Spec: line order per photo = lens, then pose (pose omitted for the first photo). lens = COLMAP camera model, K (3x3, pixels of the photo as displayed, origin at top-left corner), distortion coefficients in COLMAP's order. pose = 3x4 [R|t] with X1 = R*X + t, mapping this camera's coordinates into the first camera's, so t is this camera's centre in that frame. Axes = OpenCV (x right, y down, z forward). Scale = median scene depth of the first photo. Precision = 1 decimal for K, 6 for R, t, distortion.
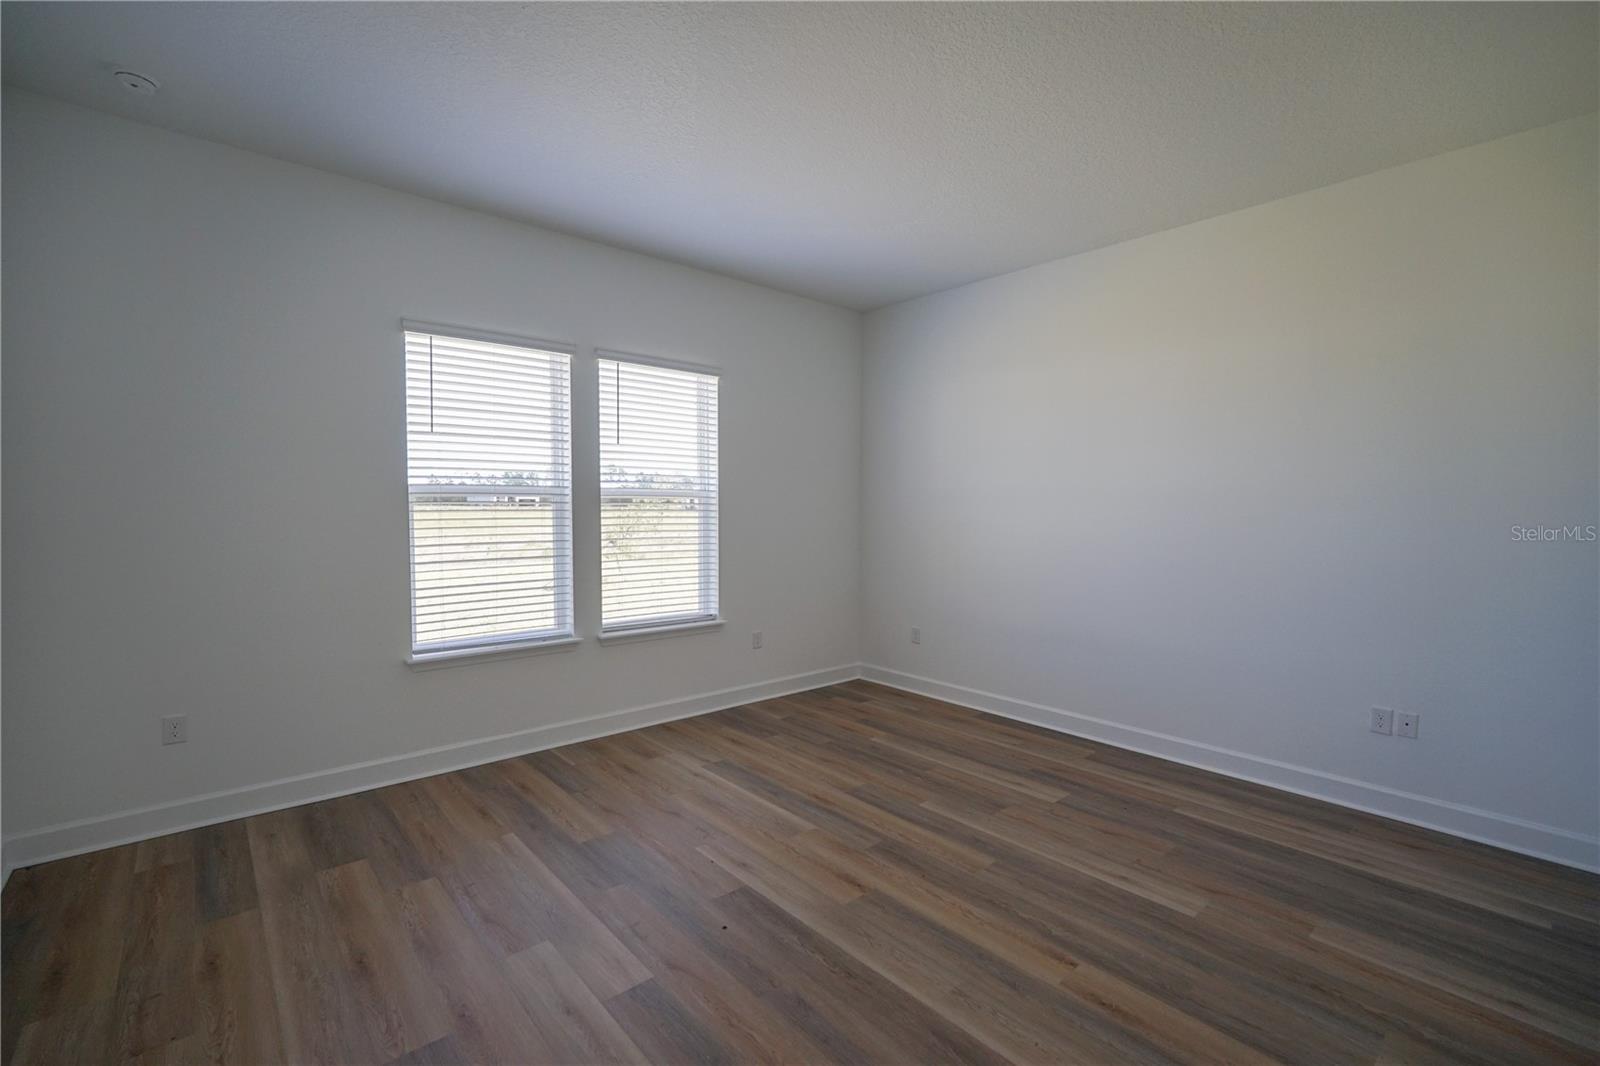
lens RADIAL K [[700.7, 0, 794.5], [0, 700.7, 531.7], [0, 0, 1]] dist [0.000243, 0.000005]
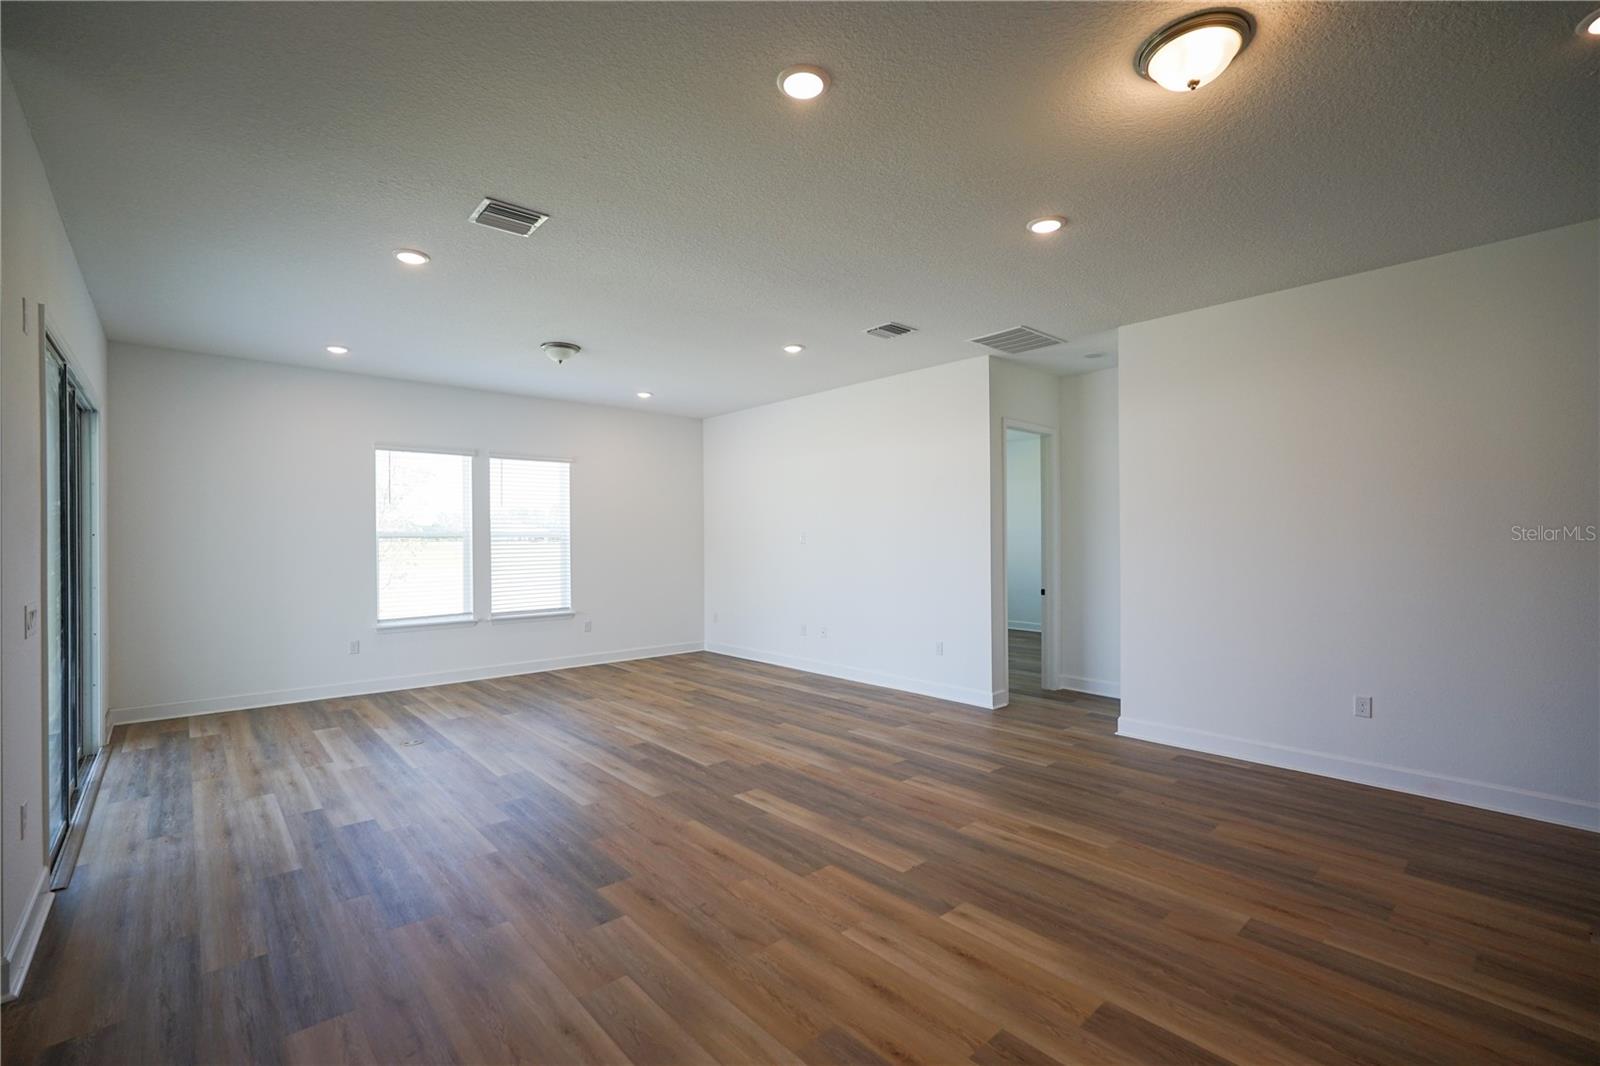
lens RADIAL K [[700.7, 0, 805.4], [0, 700.7, 534.7], [0, 0, 1]] dist [0.000243, 0.000005]
pose [[0.999715, -0.022811, 0.007106, 0.481230], [0.023047, 0.999118, -0.035099, 0.021208], [-0.006299, 0.035253, 0.999359, -0.725420]]
